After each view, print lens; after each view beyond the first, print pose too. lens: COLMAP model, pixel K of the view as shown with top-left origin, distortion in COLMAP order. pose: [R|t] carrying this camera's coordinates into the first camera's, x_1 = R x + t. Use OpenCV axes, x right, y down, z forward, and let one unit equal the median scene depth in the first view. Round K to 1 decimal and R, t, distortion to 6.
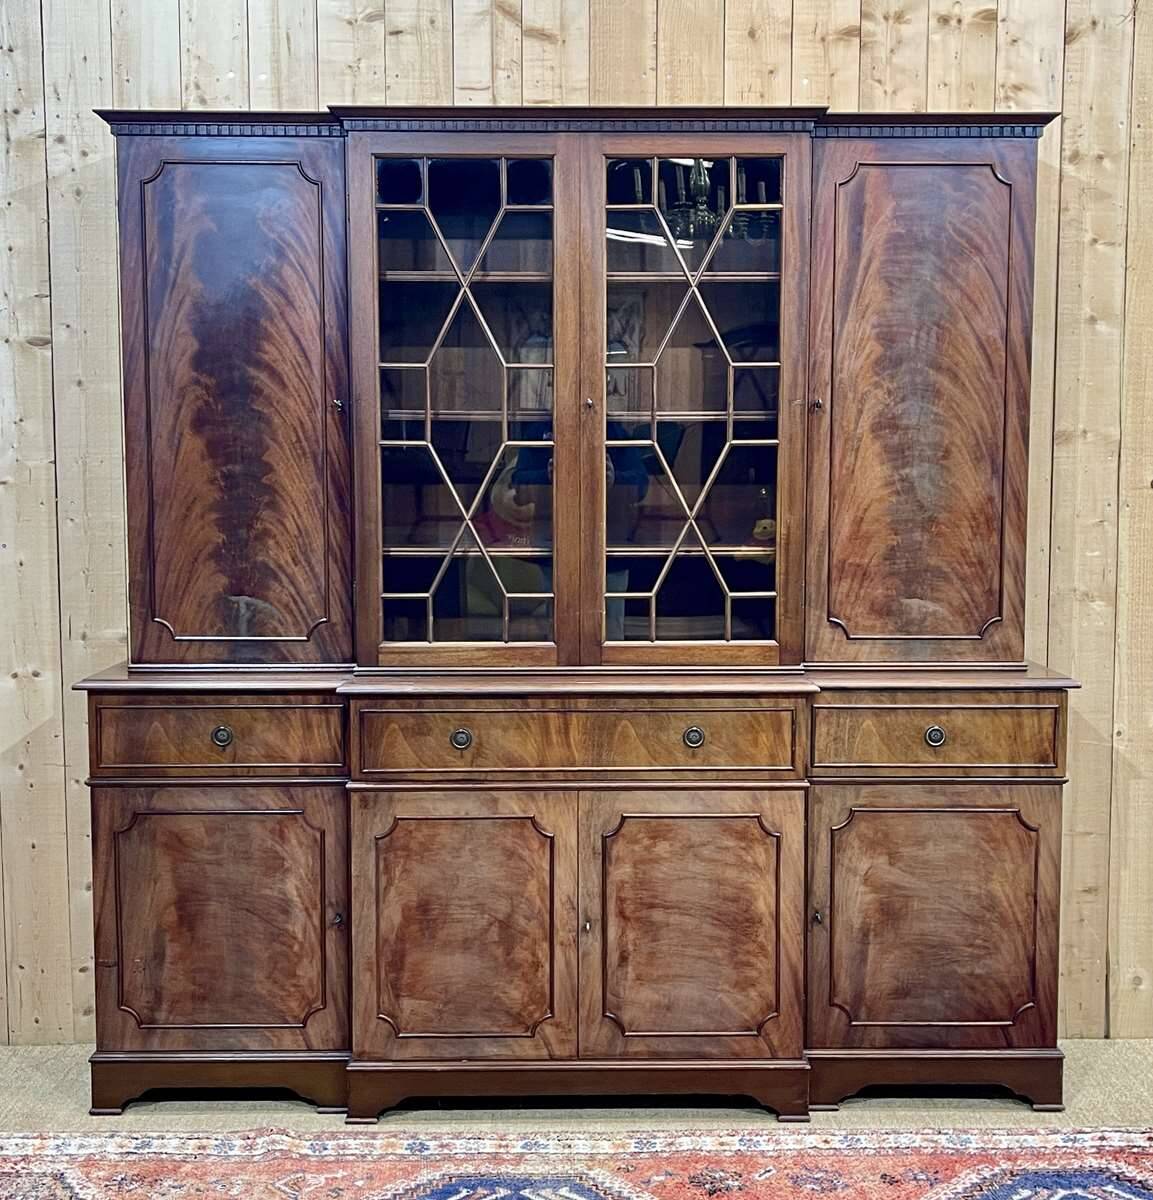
lens RADIAL K [[1624.5, 0, 594.7], [0, 1624.5, 598.3], [0, 0, 1]] dist [0.041896, 0.000000]
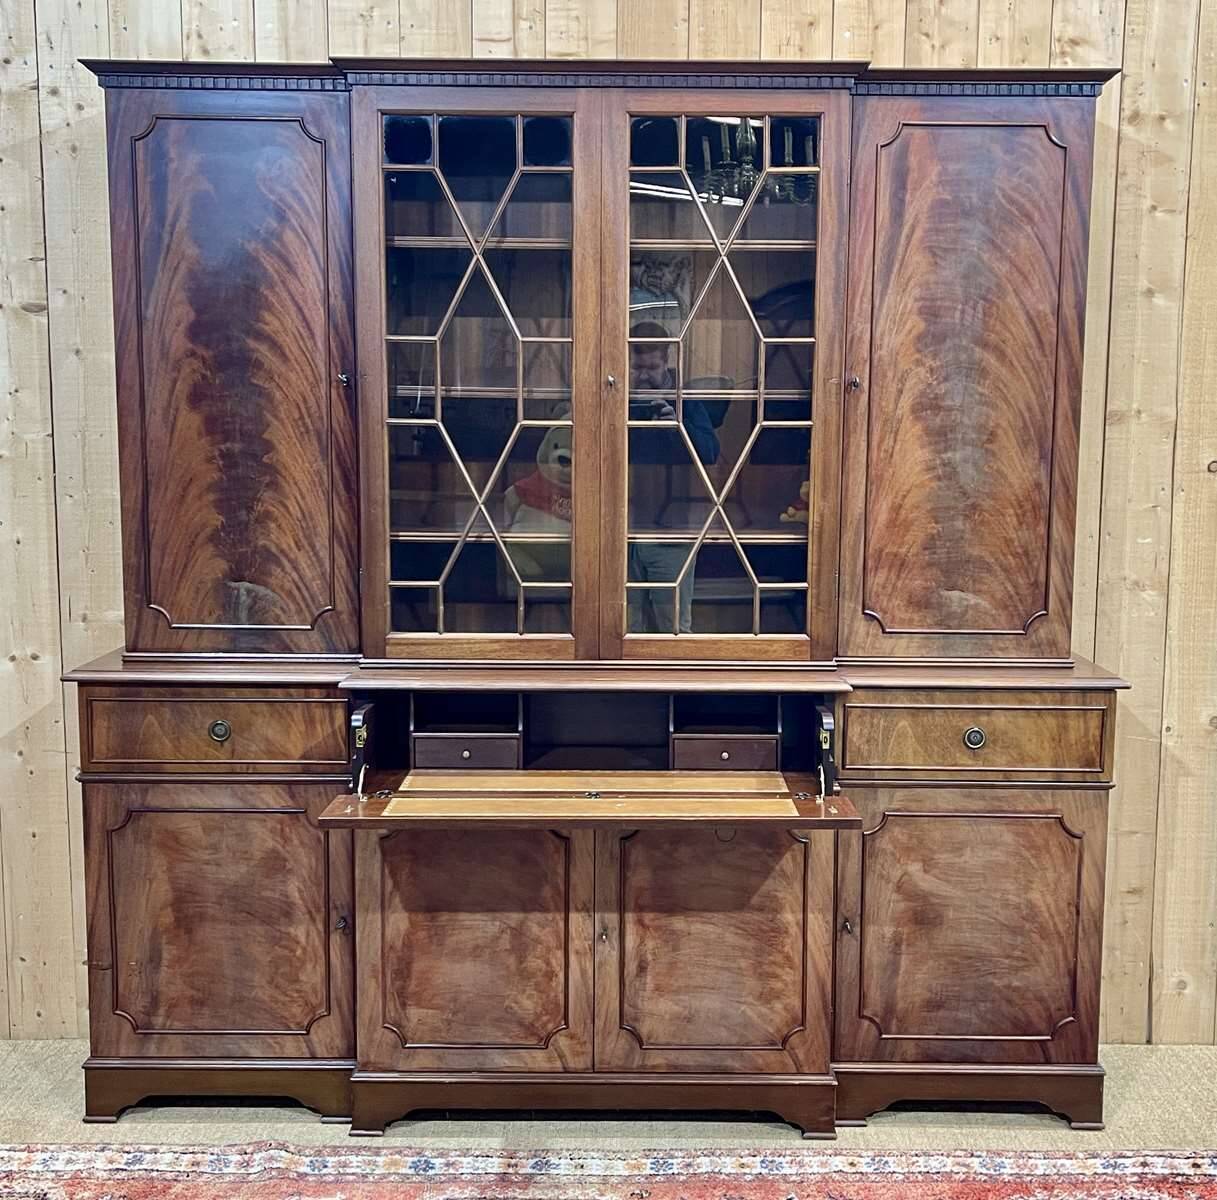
lens RADIAL K [[1555.5, 0, 639.3], [0, 1555.5, 598.3], [0, 0, 1]] dist [0.035808, 0.000000]
pose [[0.999921, 0.008817, -0.008956, 0.022314], [-0.008478, 0.999272, 0.037203, -0.028035], [0.009277, -0.037124, 0.999268, 0.099092]]
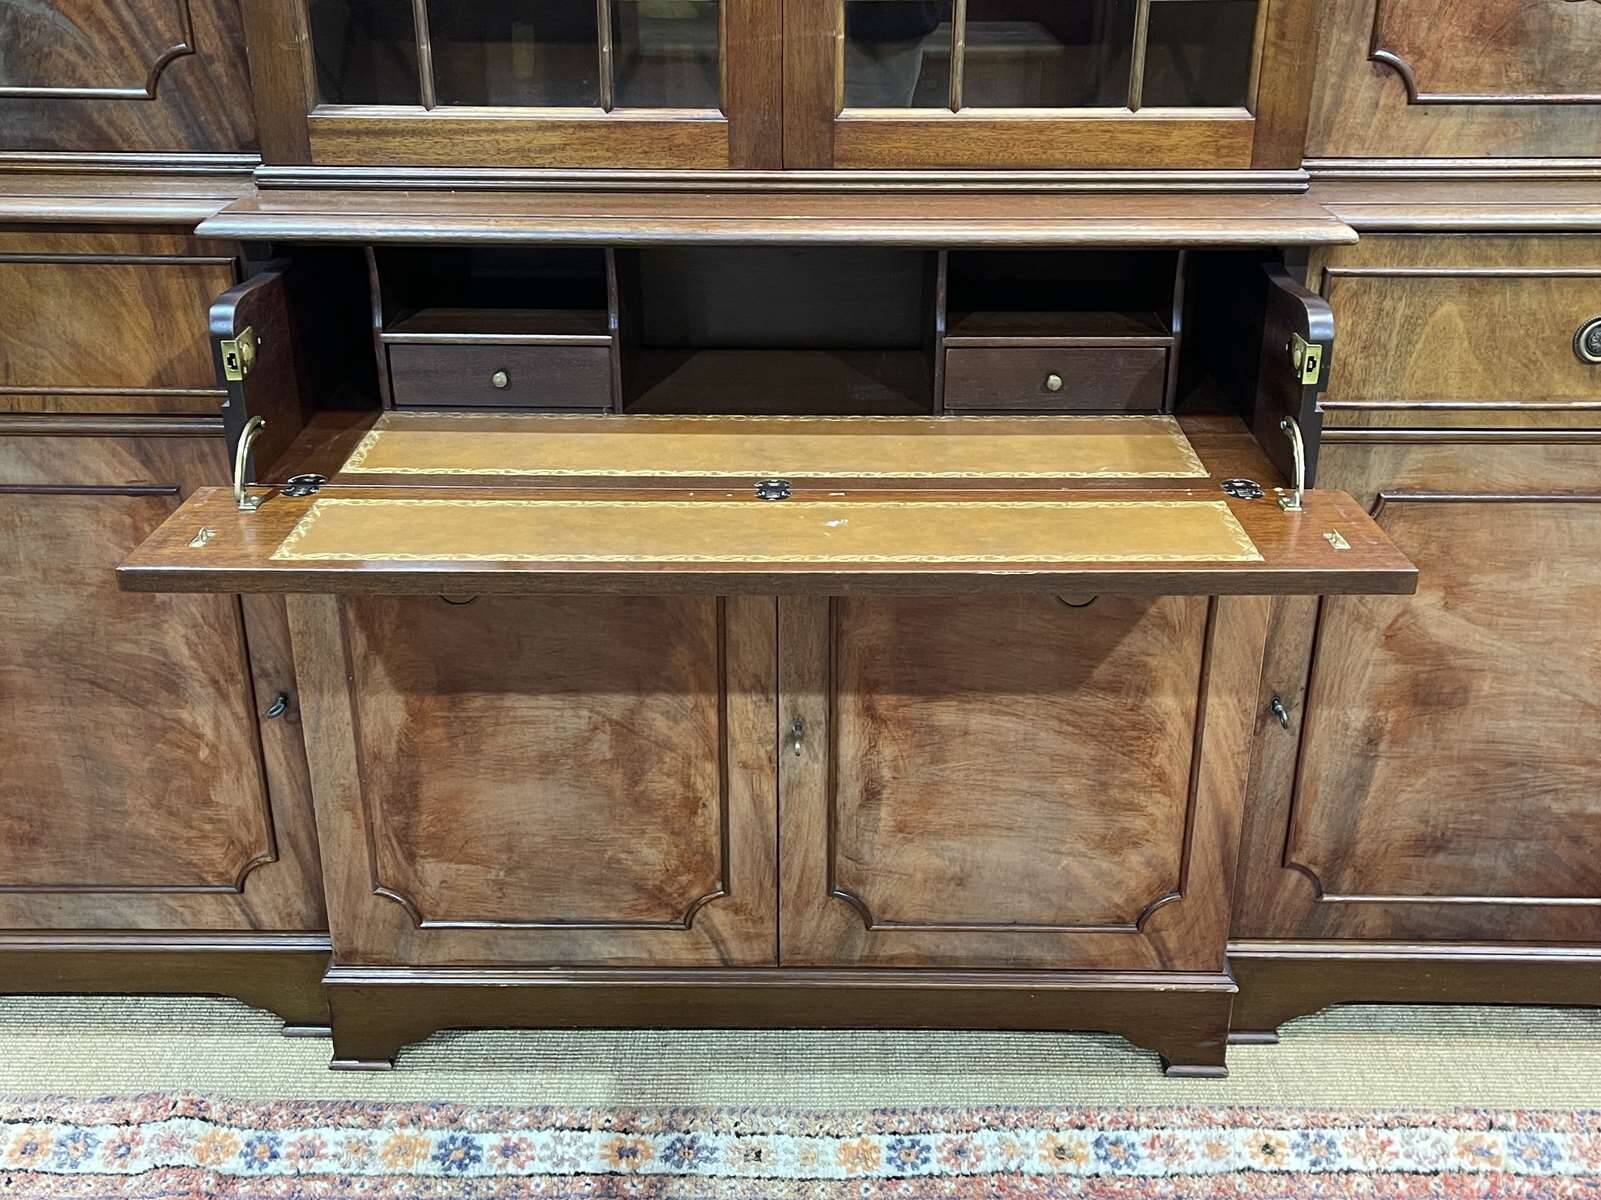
lens RADIAL K [[1701.7, 0, 805.6], [0, 1701.7, 608.1], [0, 0, 1]] dist [0.035516, 0.000000]
pose [[0.999828, 0.011398, -0.014664, 0.004858], [-0.005668, 0.939124, 0.343531, -0.004199], [0.017687, -0.343389, 0.939027, 0.541407]]
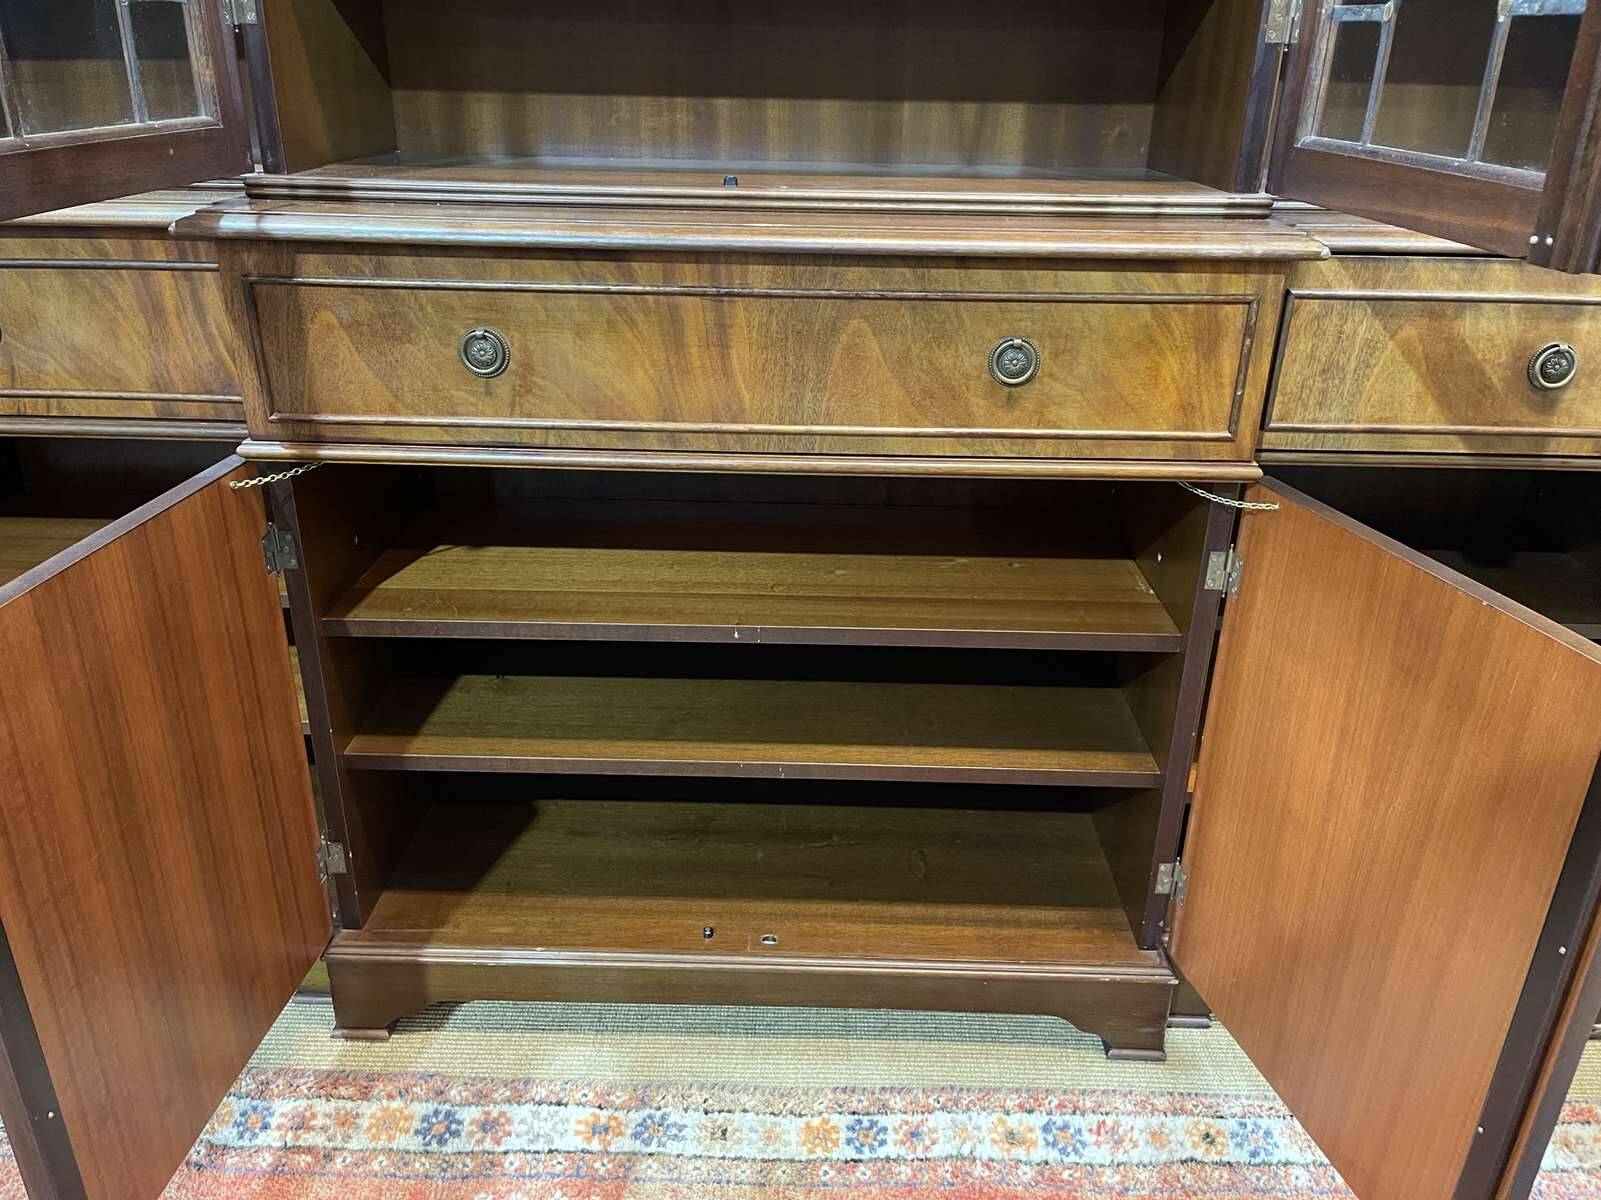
lens RADIAL K [[1218.5, 0, 798.7], [0, 1218.5, 609.4], [0, 0, 1]] dist [0.062419, -0.076670]
pose [[0.999381, 0.028385, -0.020767, 0.011906], [-0.019941, 0.943681, 0.330256, 0.040114], [0.028972, -0.329638, 0.943663, 0.653522]]
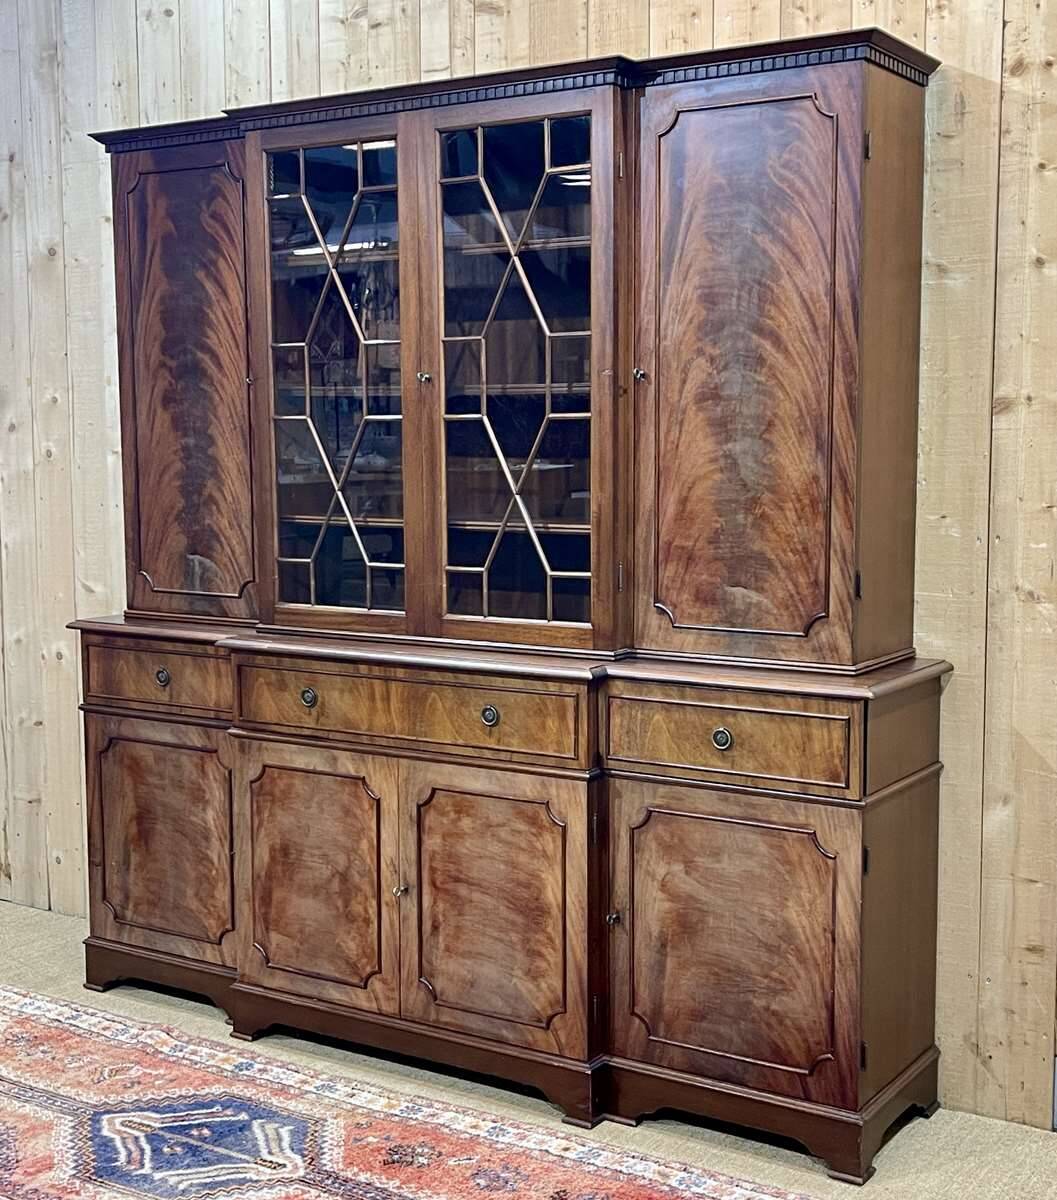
lens RADIAL K [[1675.5, 0, 552.9], [0, 1675.5, 593.7], [0, 0, 1]] dist [0.054034, 0.000000]
pose [[0.837323, 0.051759, -0.544252, 0.633937], [-0.041855, 0.998656, 0.030581, -0.020813], [0.545103, -0.002826, 0.838364, 0.164604]]
